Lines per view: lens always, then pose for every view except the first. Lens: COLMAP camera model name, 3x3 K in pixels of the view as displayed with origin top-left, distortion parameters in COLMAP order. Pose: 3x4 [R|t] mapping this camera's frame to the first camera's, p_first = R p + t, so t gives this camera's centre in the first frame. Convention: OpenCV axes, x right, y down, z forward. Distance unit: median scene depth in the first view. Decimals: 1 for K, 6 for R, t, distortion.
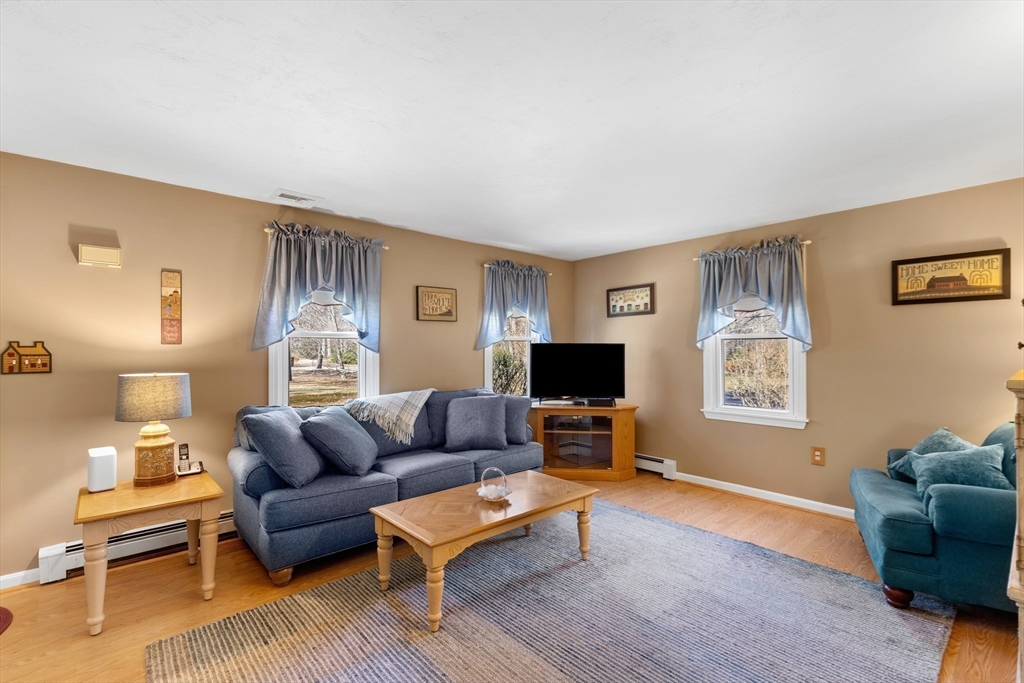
lens RADIAL K [[463.6, 0, 517.4], [0, 463.6, 349.1], [0, 0, 1]] dist [0.008509, -0.000256]
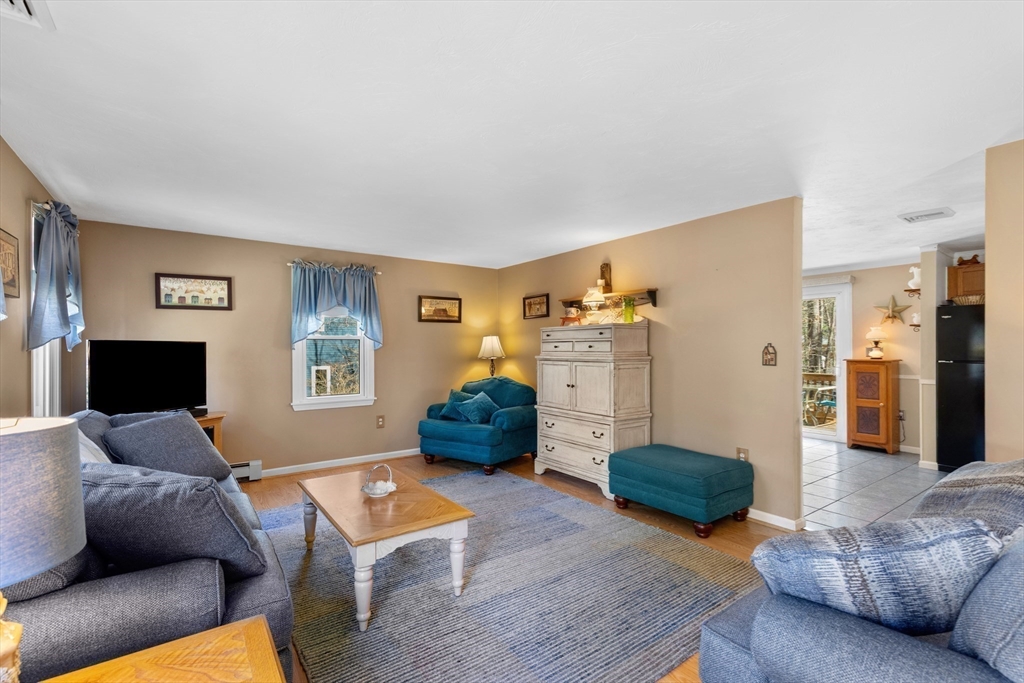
lens RADIAL K [[463.6, 0, 517.4], [0, 463.6, 349.1], [0, 0, 1]] dist [0.008509, -0.000256]
pose [[0.105265, -0.000803, 0.994444, -0.649941], [0.005514, 0.999985, 0.000223, 0.005640], [-0.994429, 0.005459, 0.105268, 0.373887]]
